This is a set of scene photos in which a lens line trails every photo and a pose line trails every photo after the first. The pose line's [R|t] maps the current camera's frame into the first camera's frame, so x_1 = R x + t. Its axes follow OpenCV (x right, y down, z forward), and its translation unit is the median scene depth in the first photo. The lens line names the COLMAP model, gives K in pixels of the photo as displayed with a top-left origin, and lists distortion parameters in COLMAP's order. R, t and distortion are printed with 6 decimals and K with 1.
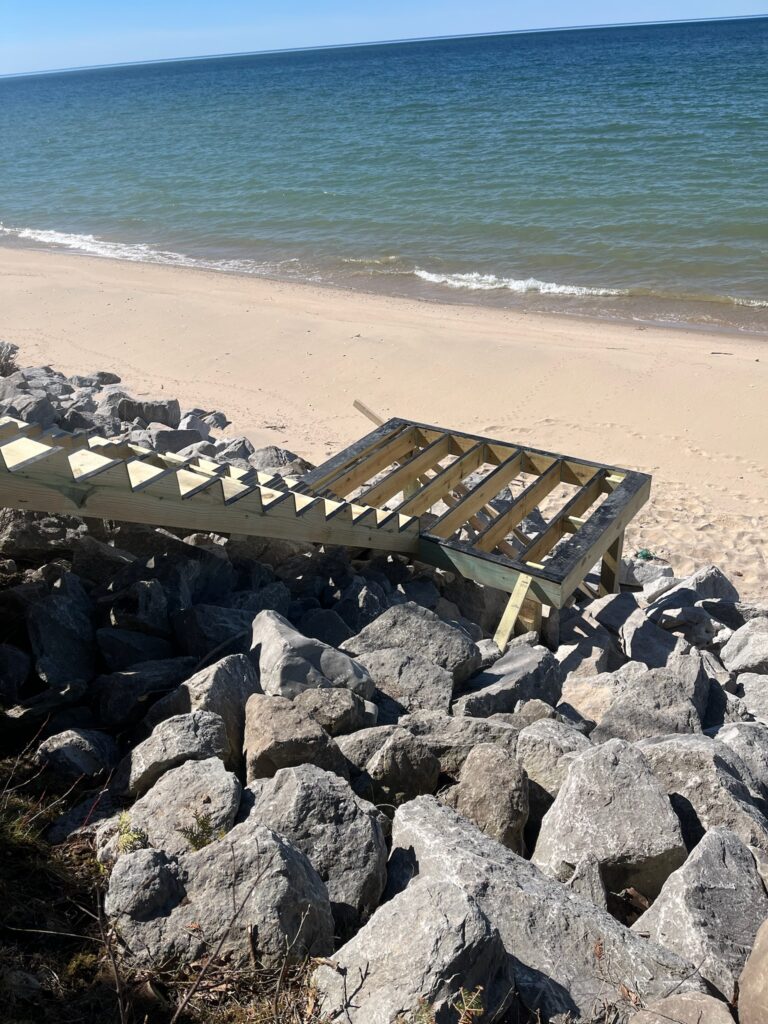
lens RADIAL K [[774.3, 0, 384.0], [0, 774.3, 512.0], [0, 0, 1]] dist [-0.000319, -0.001507]
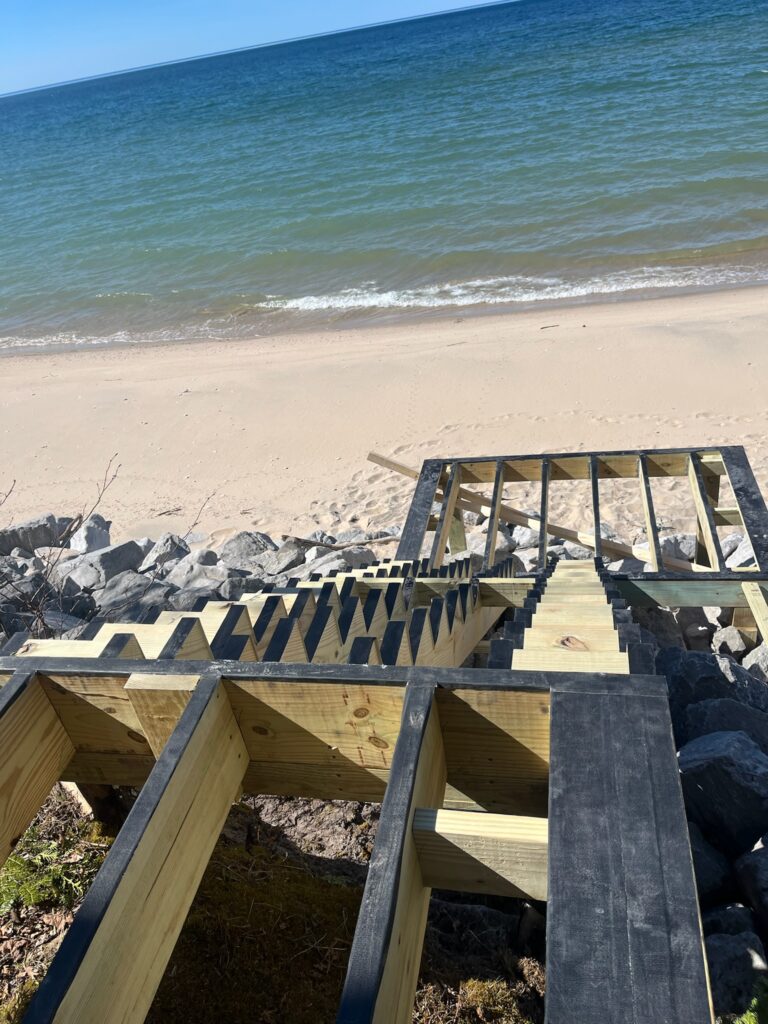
lens RADIAL K [[761.8, 0, 384.0], [0, 761.8, 512.0], [0, 0, 1]] dist [0.007992, 0.000880]
pose [[0.904150, -0.281354, 0.321485, -0.197128], [0.289500, 0.956896, 0.023250, -0.060015], [-0.314169, 0.072049, 0.946629, 0.118712]]
